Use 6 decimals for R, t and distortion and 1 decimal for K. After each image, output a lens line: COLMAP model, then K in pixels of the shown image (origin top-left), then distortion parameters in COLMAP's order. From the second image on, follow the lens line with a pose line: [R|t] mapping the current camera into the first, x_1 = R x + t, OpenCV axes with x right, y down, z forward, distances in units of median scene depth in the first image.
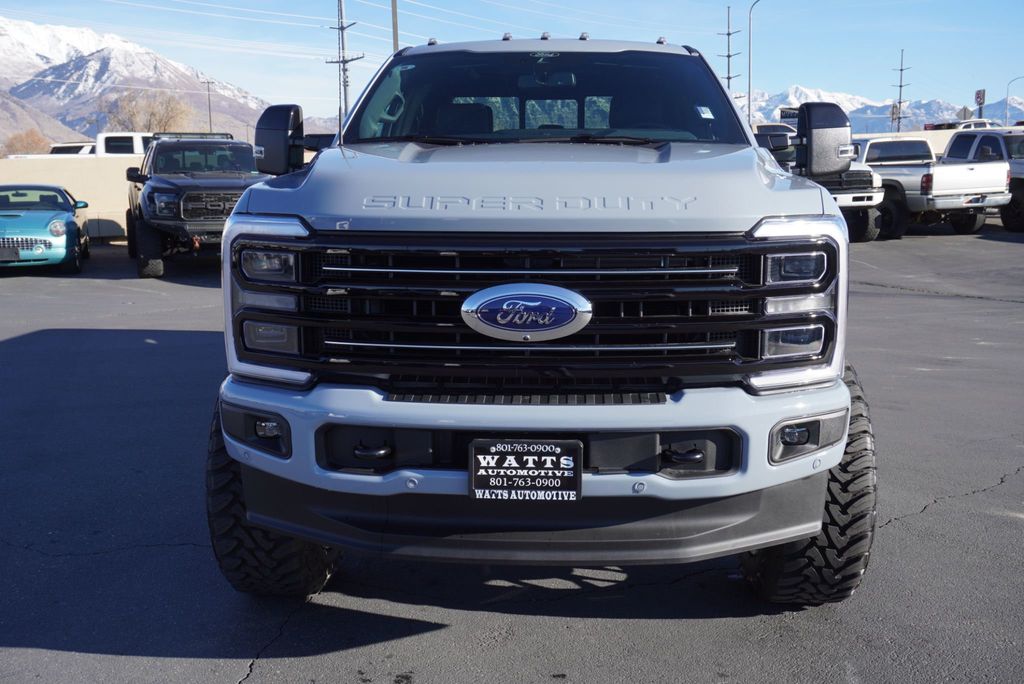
lens RADIAL K [[1009.1, 0, 513.0], [0, 1009.1, 355.4], [0, 0, 1]] dist [0.004121, 0.020484]
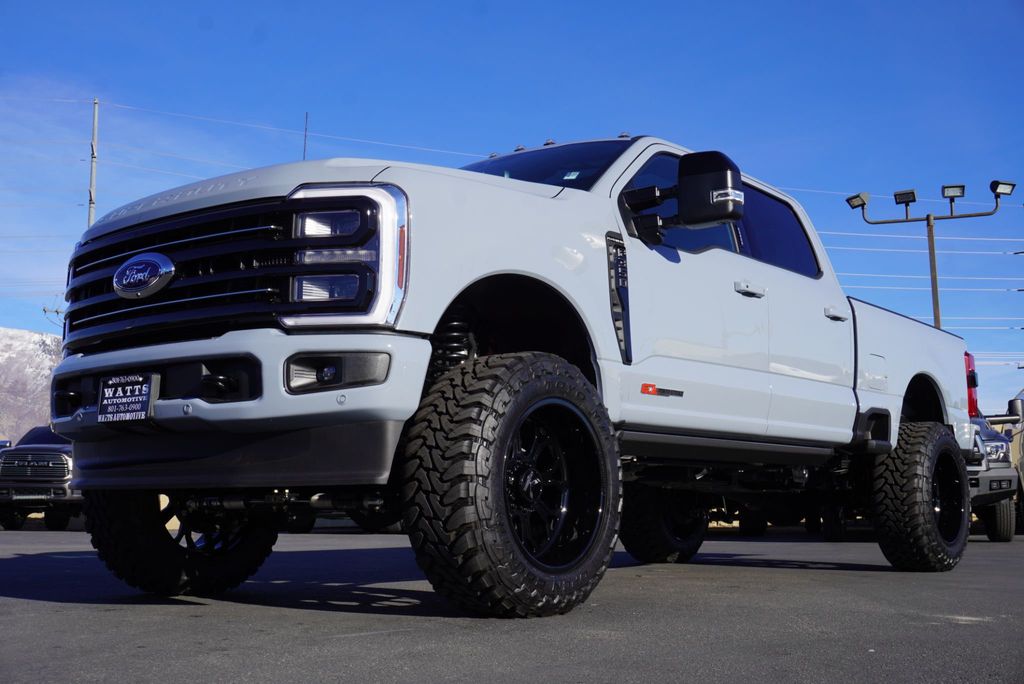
lens RADIAL K [[1195.3, 0, 512.0], [0, 1195.3, 342.0], [0, 0, 1]] dist [0.009089, 0.021403]
pose [[0.790431, -0.092668, -0.605501, 1.275598], [-0.109665, 0.951112, -0.288721, 0.417365], [0.602654, 0.294617, 0.741626, 0.168826]]
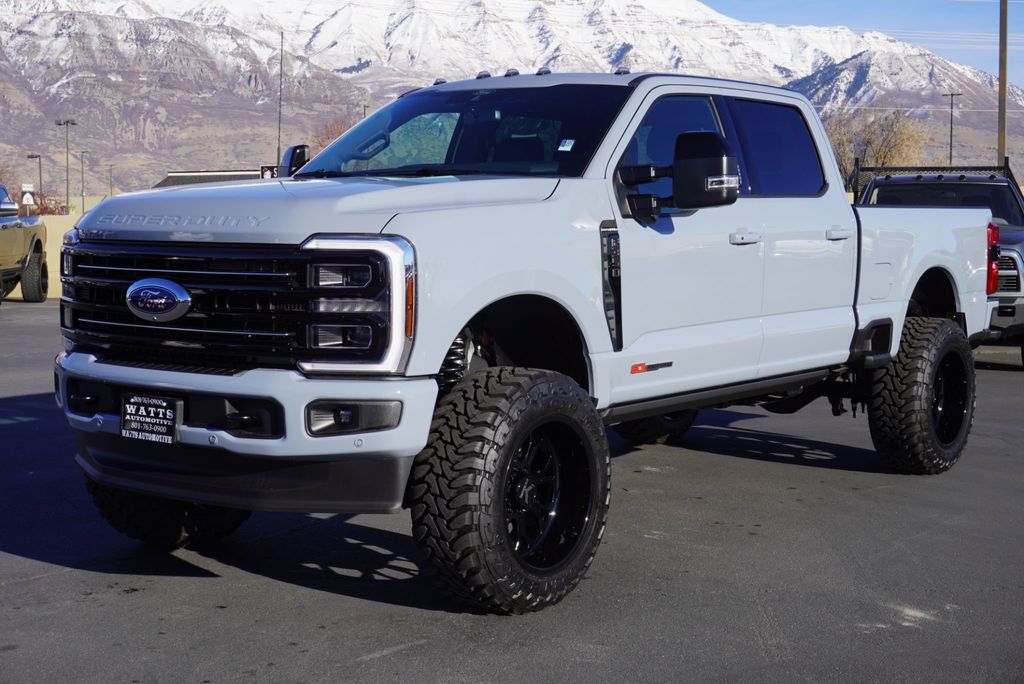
lens RADIAL K [[1582.4, 0, 512.0], [0, 1582.4, 342.0], [0, 0, 1]] dist [0.011333, 0.030137]
pose [[0.807624, 0.048242, -0.587721, 1.606498], [-0.110416, 0.991392, -0.070353, 0.107036], [0.579268, 0.121713, 0.805999, -0.417681]]
